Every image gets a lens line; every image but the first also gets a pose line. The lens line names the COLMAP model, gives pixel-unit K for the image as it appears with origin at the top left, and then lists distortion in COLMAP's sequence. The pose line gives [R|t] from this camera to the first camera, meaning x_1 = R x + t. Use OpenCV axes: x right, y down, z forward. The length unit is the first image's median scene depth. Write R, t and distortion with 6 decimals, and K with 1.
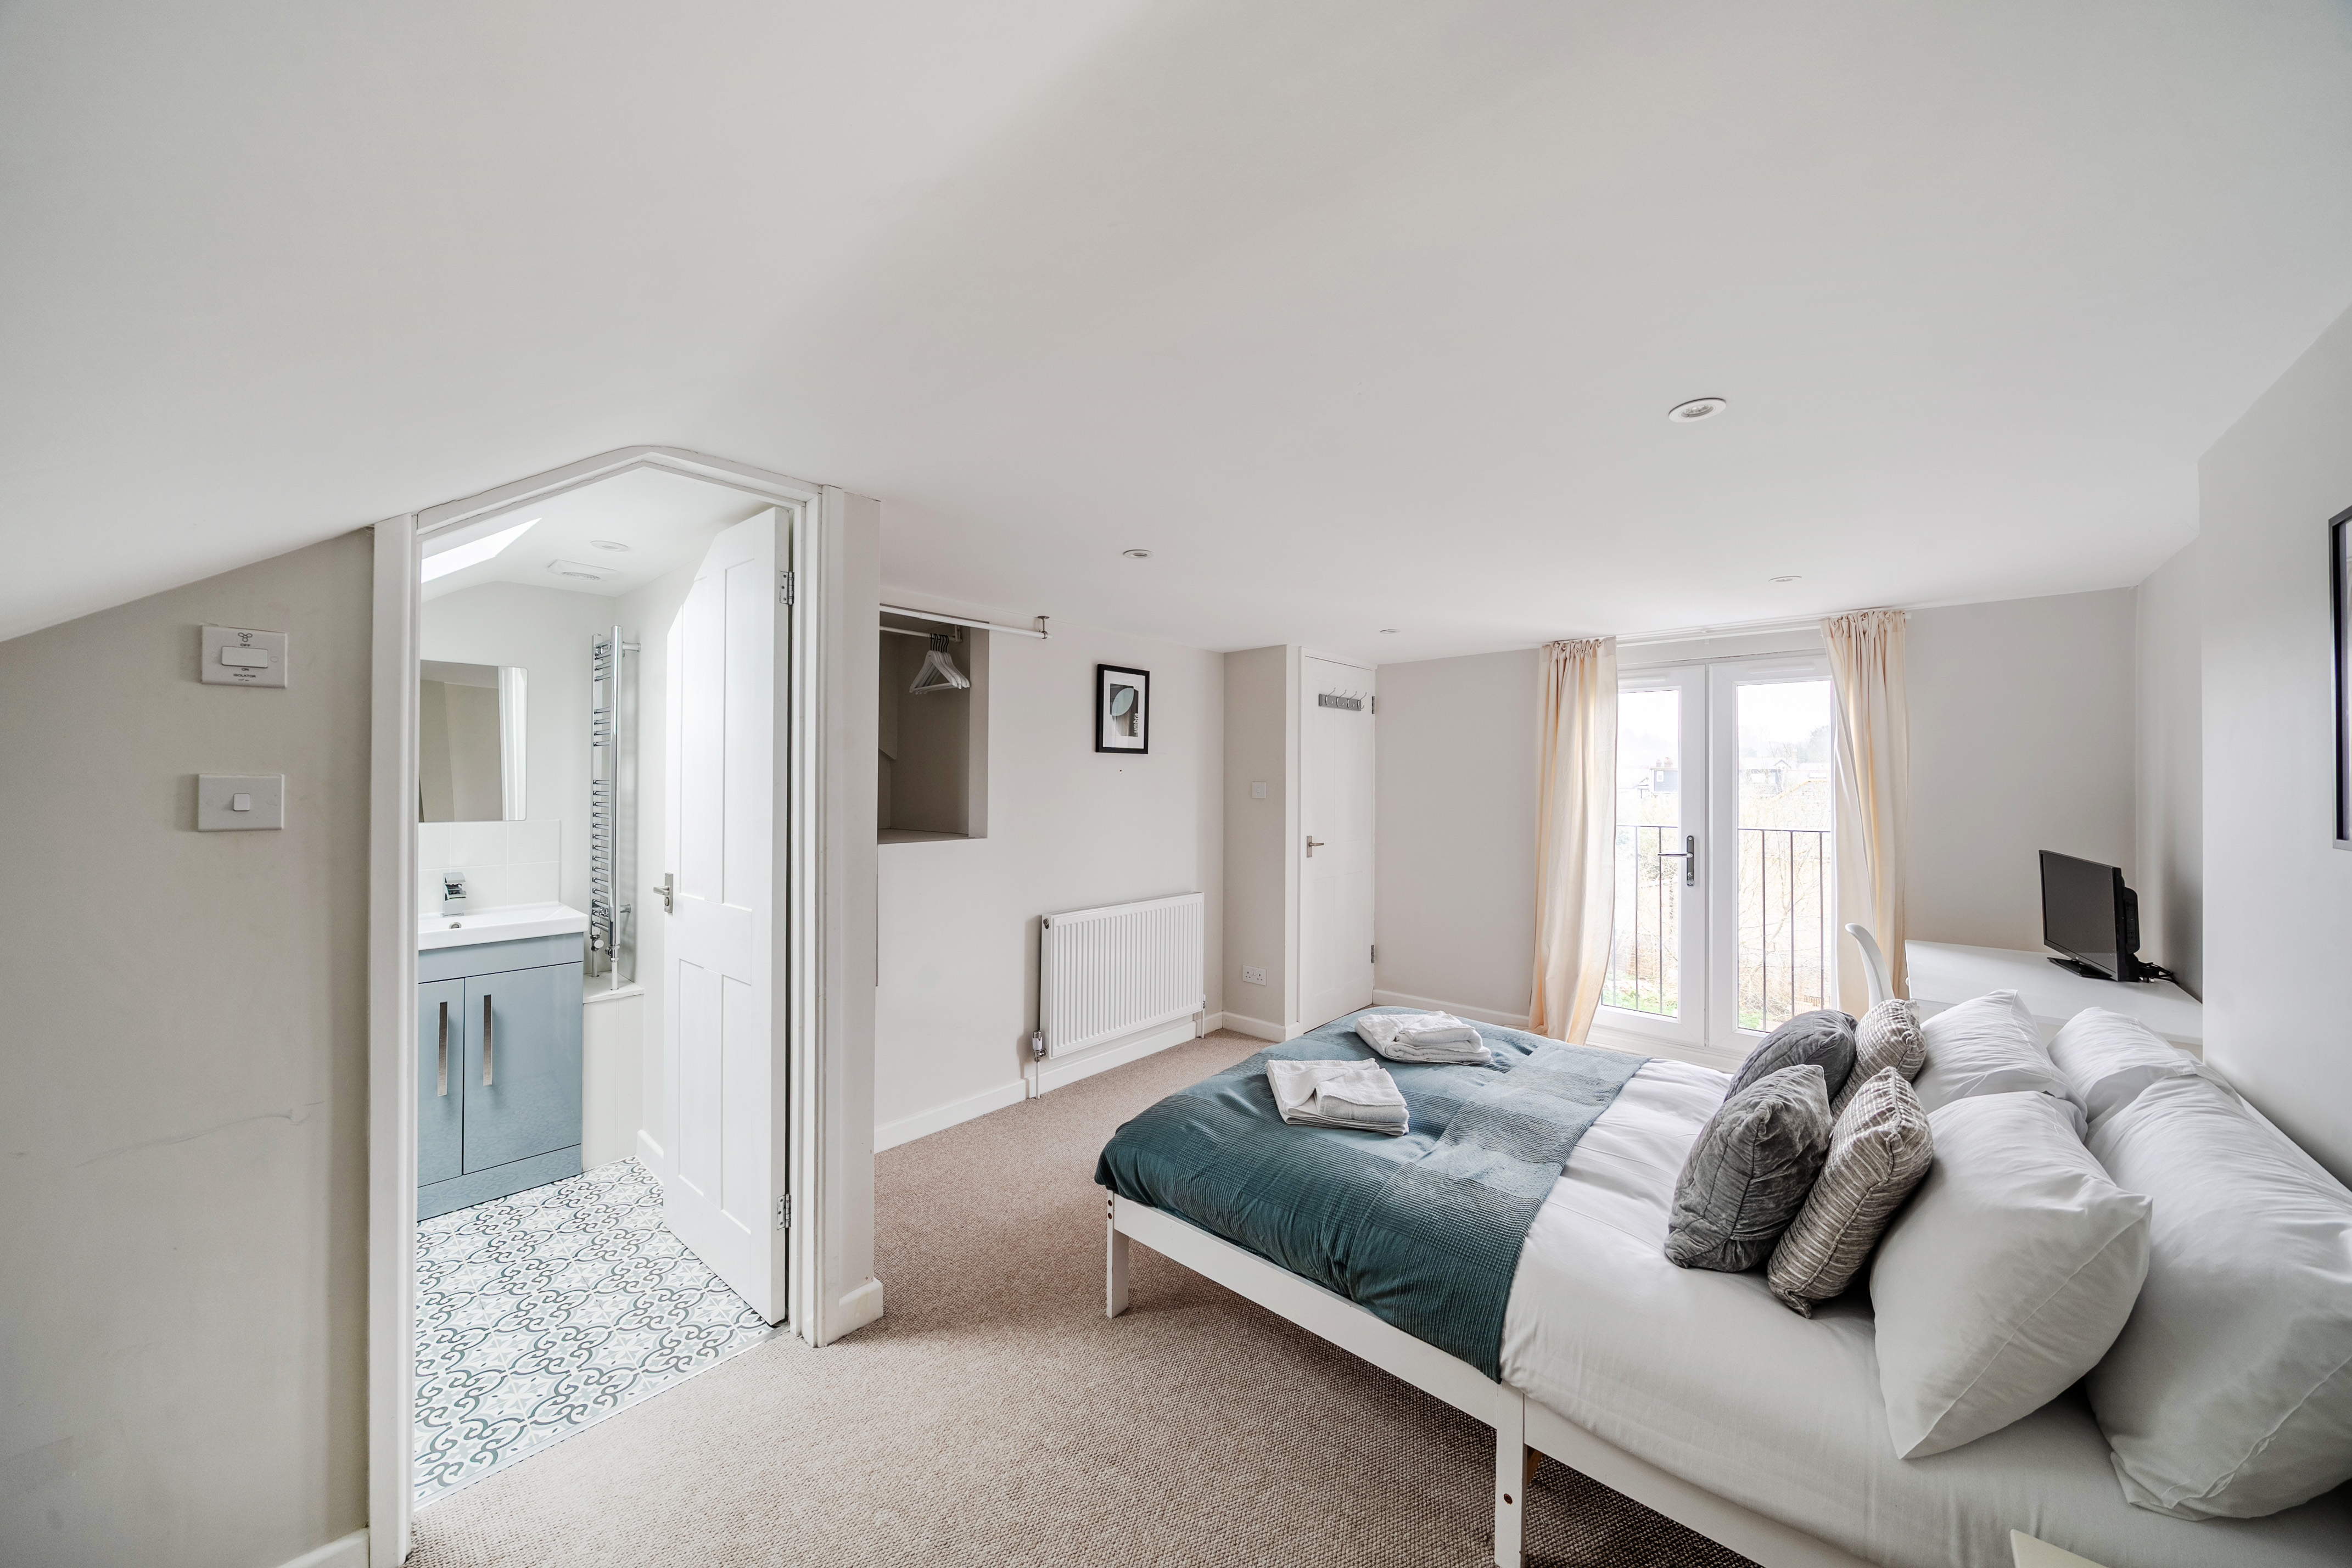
lens RADIAL K [[812.1, 0, 1160.2], [0, 812.1, 775.8], [0, 0, 1]] dist [-0.001934, -0.000270]
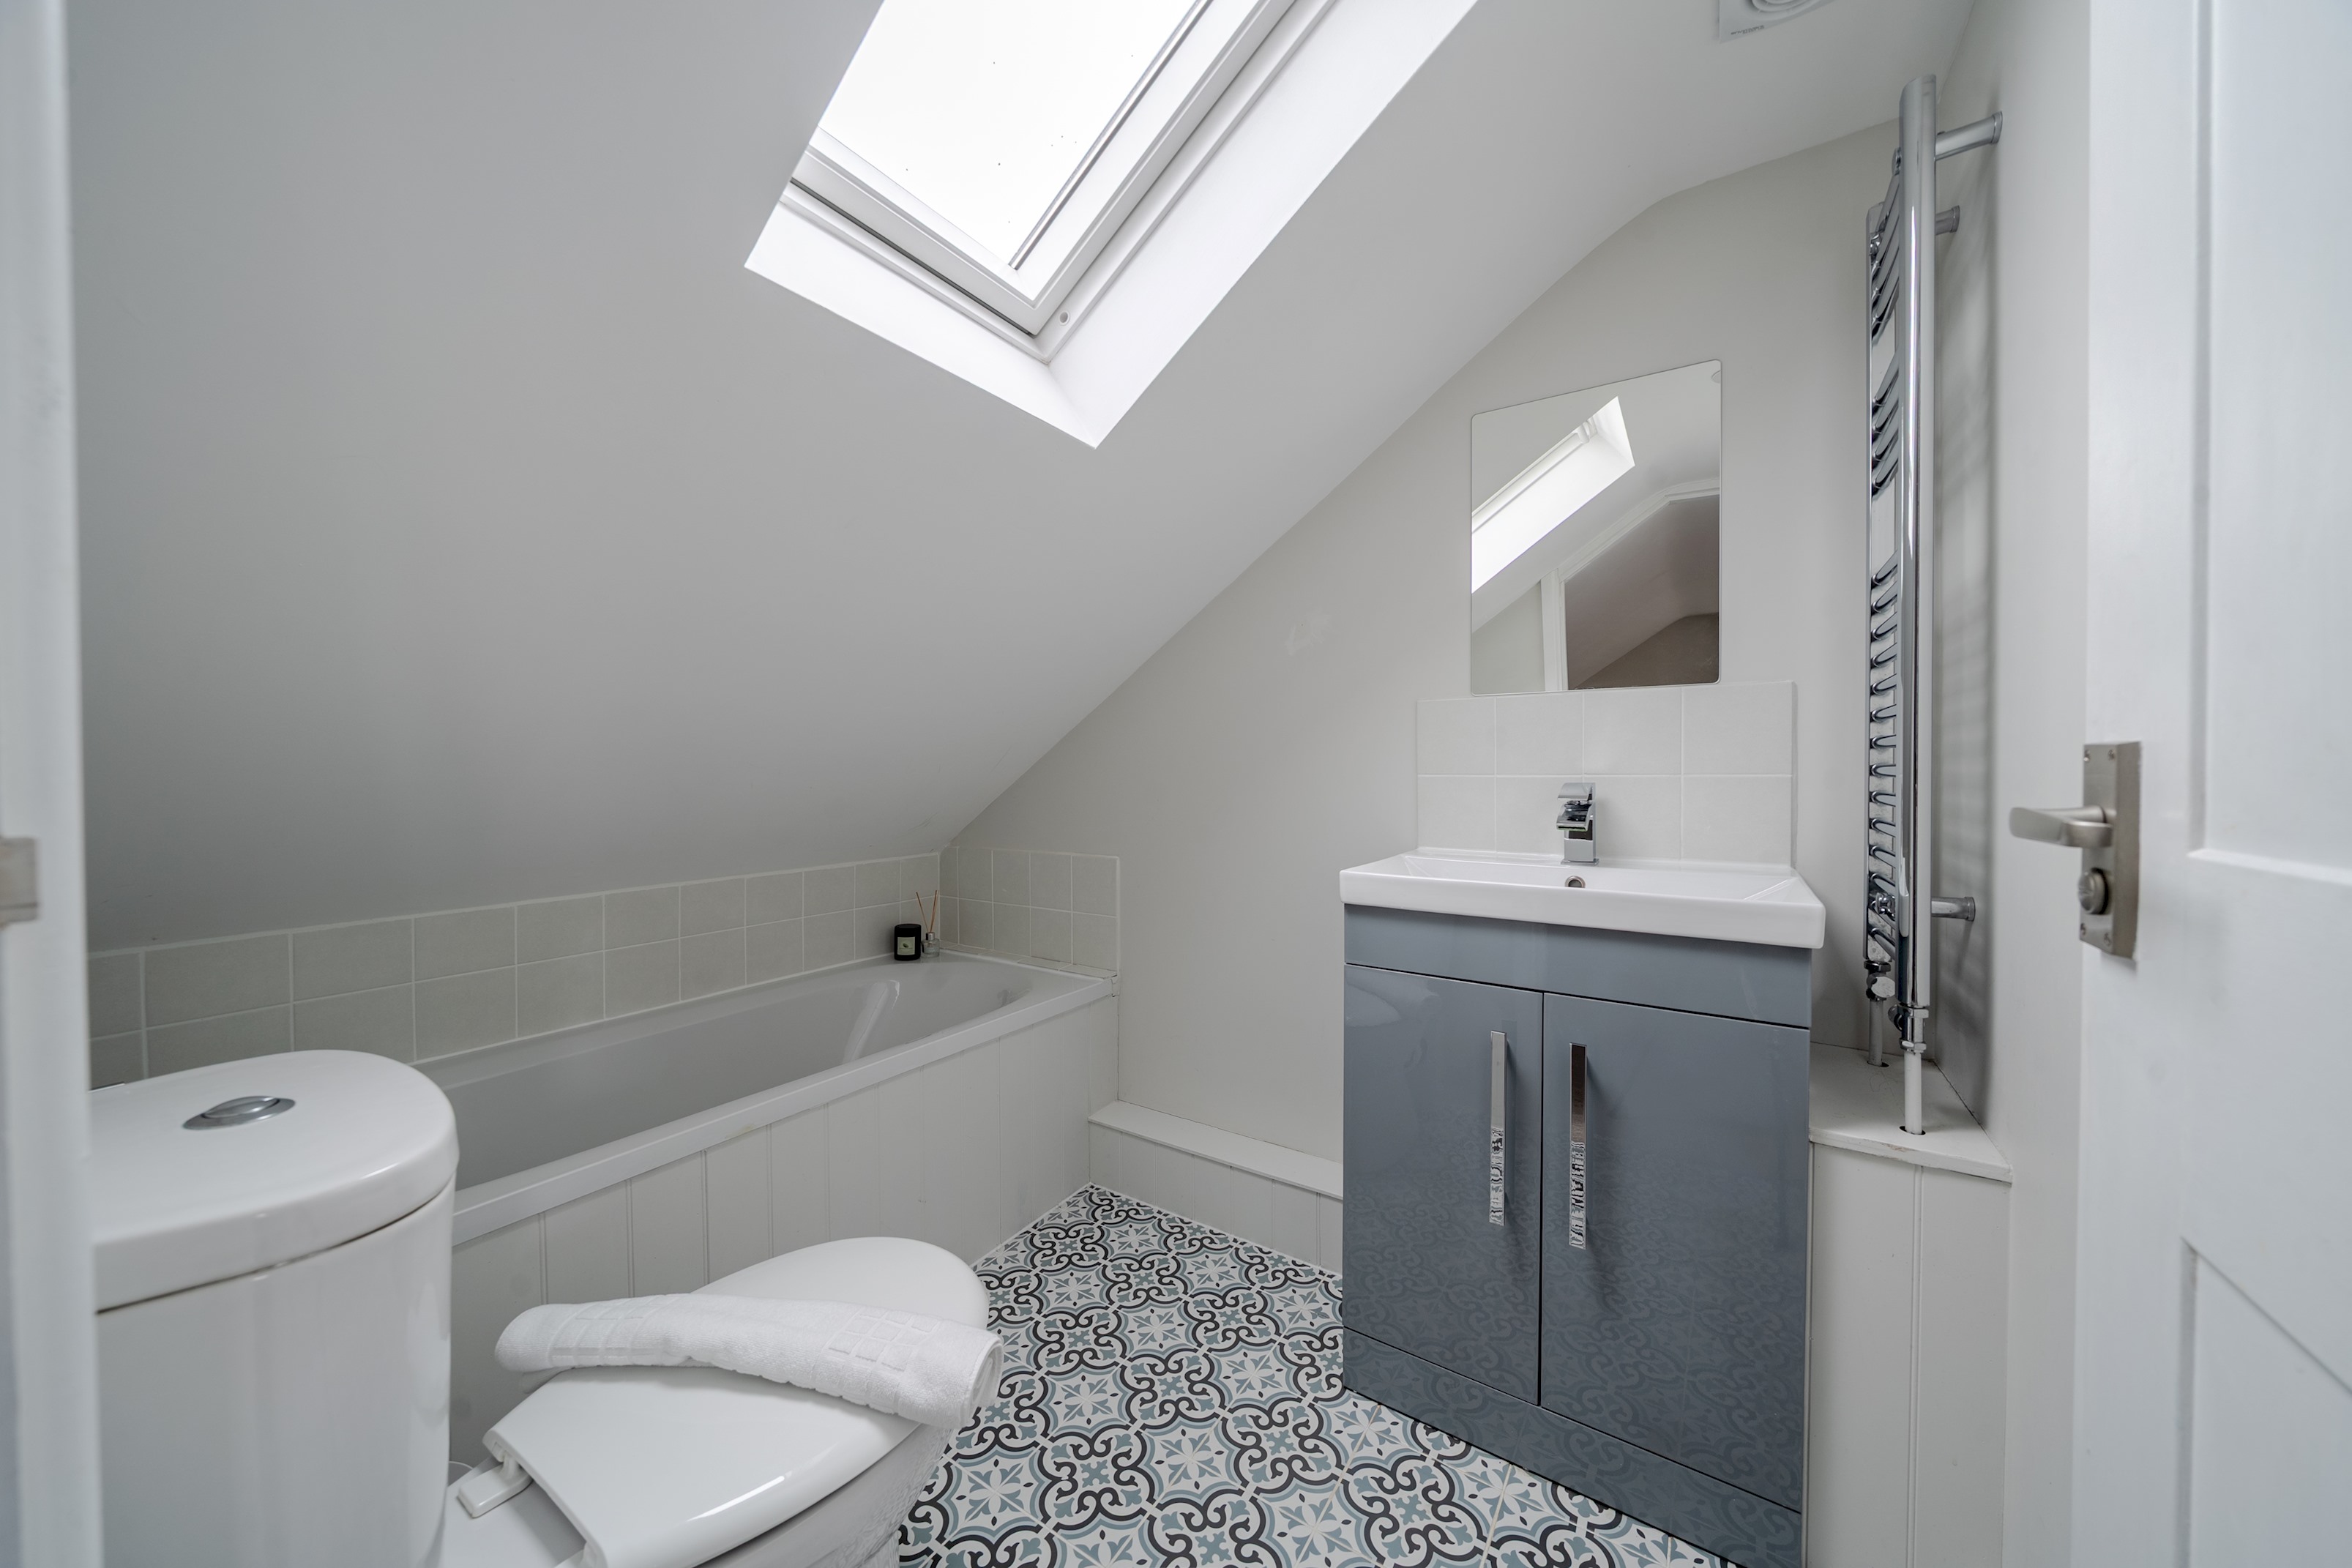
lens RADIAL K [[812.1, 0, 1160.2], [0, 812.1, 775.8], [0, 0, 1]] dist [-0.001934, -0.000270]
pose [[0.153986, 0.010529, -0.988017, -0.377153], [0.005996, 0.999915, 0.011590, 0.103596], [0.988055, -0.007709, 0.153910, 0.625704]]
